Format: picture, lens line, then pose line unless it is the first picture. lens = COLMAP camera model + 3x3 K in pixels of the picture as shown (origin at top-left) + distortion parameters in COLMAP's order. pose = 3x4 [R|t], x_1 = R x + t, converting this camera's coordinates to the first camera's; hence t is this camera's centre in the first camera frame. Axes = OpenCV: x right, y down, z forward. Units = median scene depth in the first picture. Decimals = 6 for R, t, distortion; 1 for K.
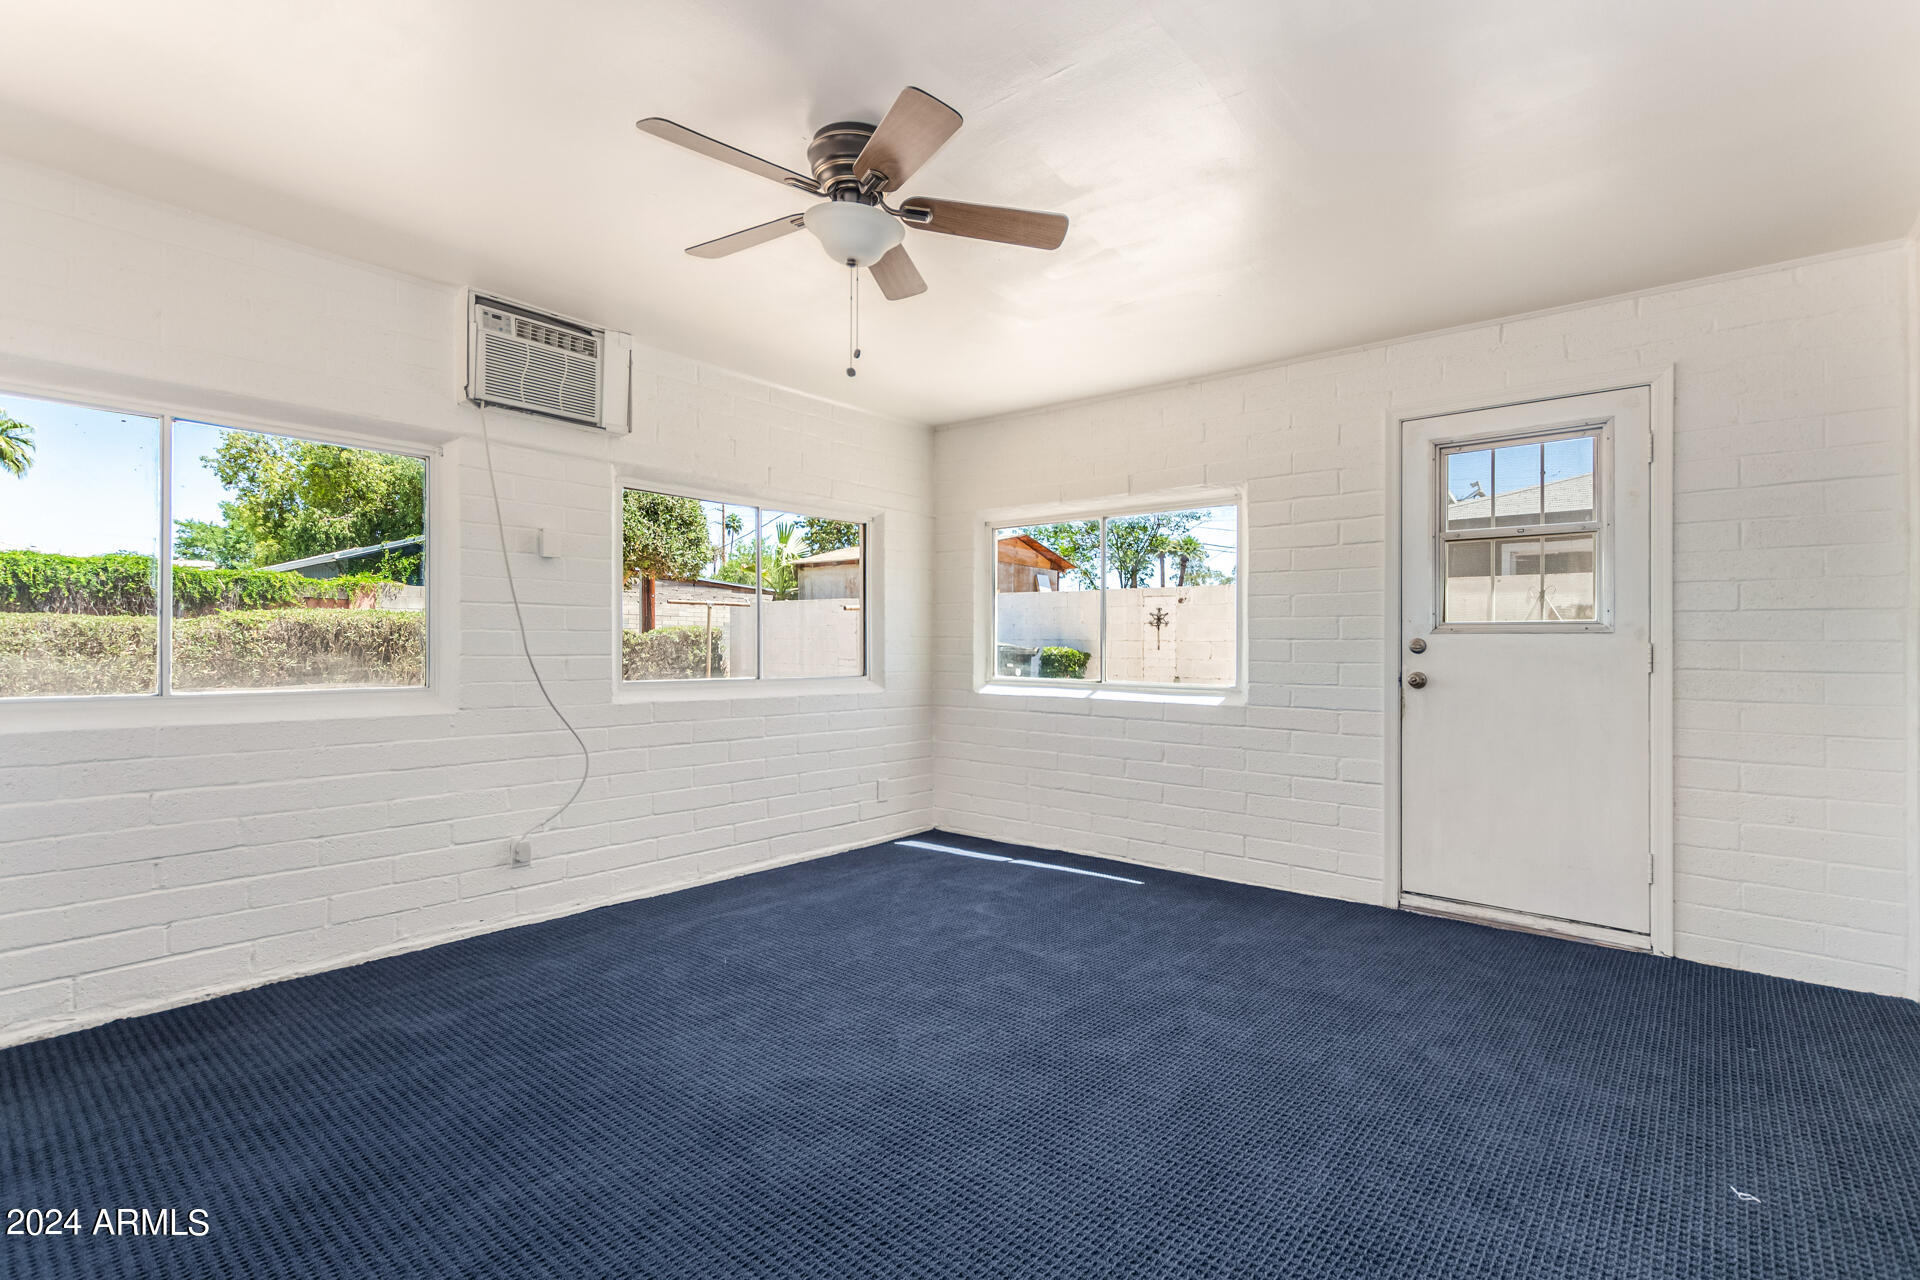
lens RADIAL K [[885.5, 0, 958.1], [0, 885.5, 645.3], [0, 0, 1]] dist [0.008088, -0.000543]
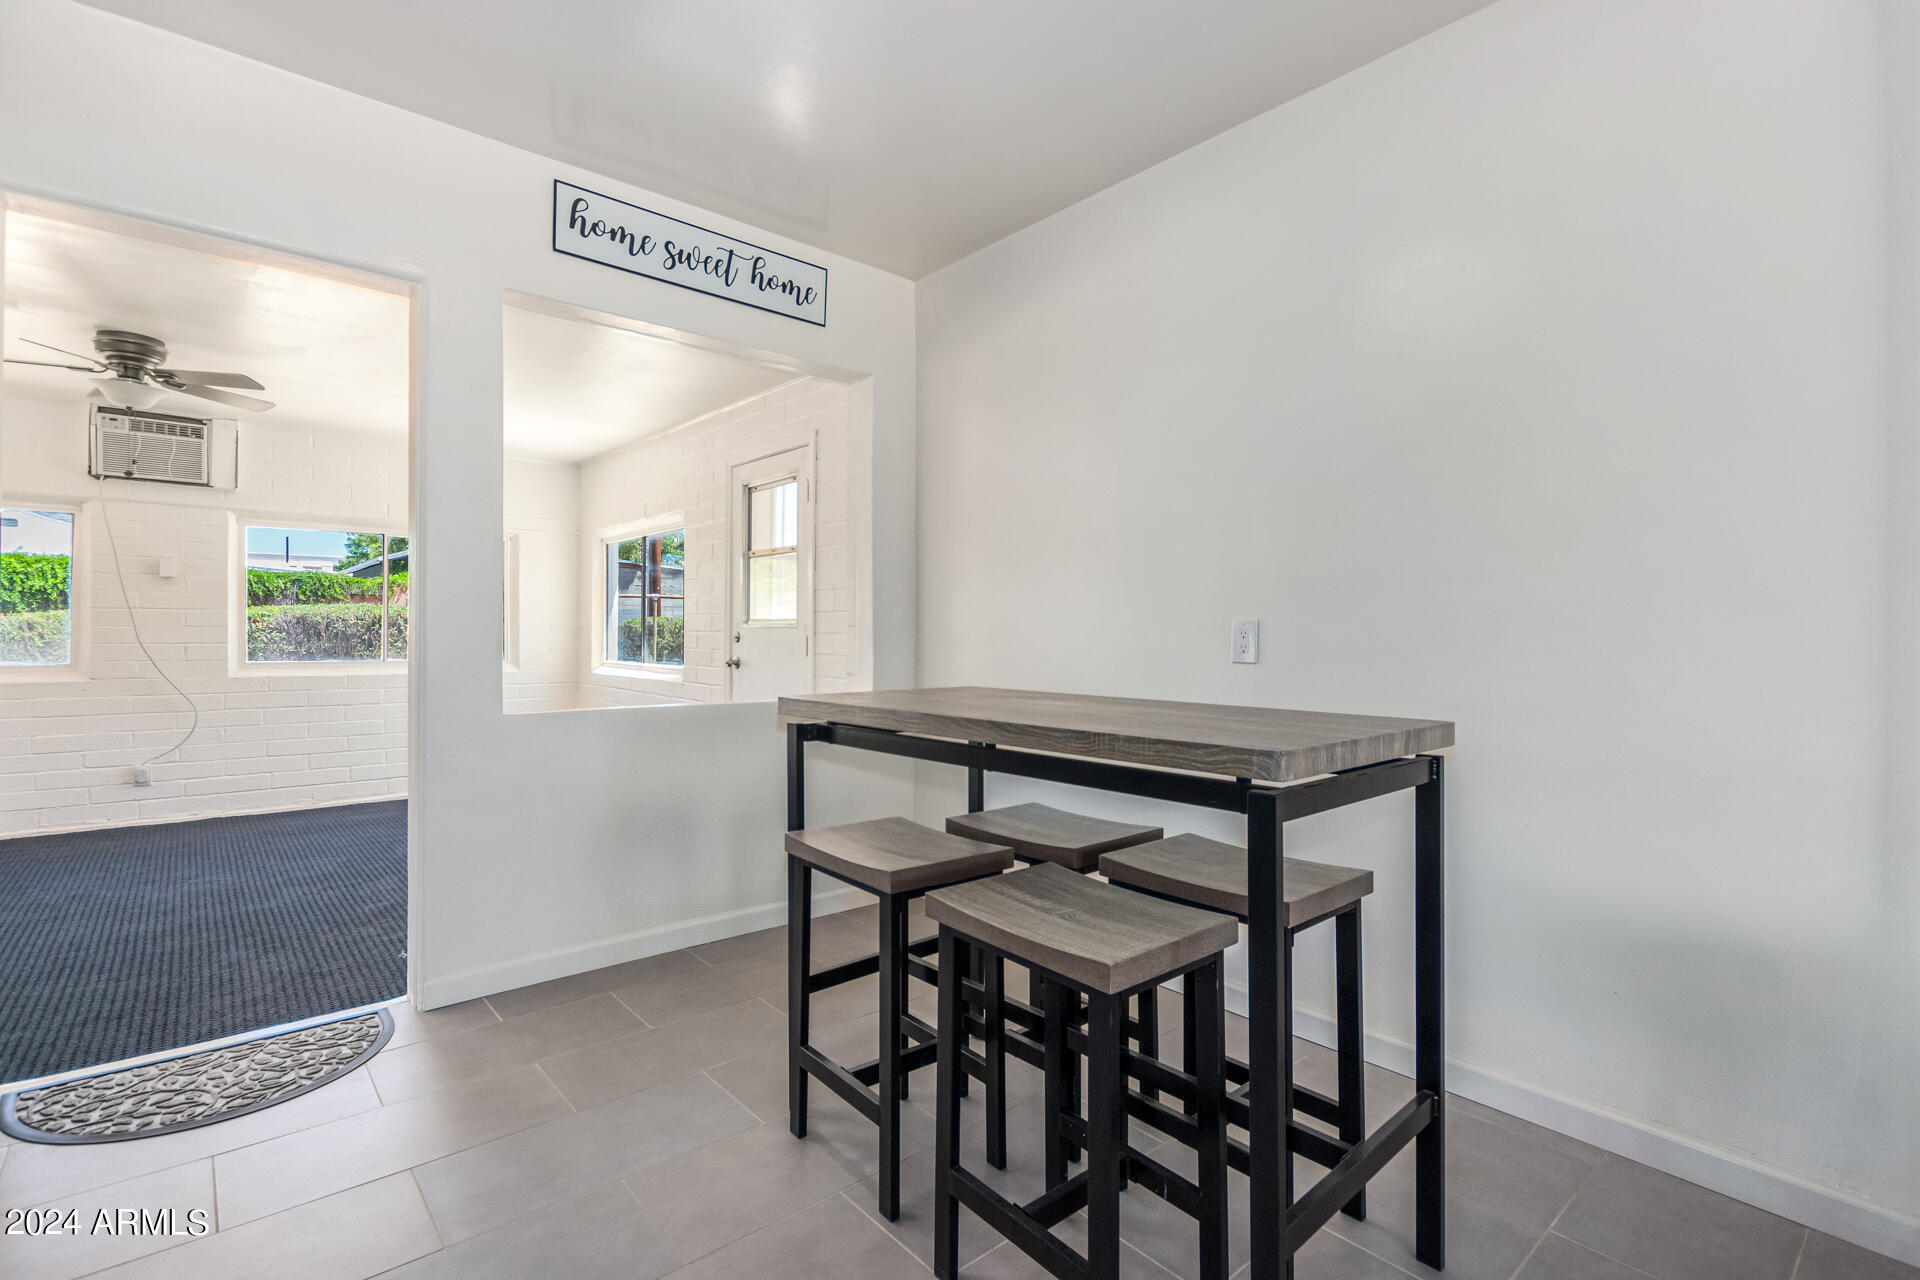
lens RADIAL K [[885.5, 0, 953.4], [0, 885.5, 629.2], [0, 0, 1]] dist [0.008088, -0.000543]
pose [[0.988816, -0.002226, -0.149126, 1.014256], [0.001814, 0.999994, -0.002904, -0.006001], [0.149131, 0.002601, 0.988814, -0.257424]]
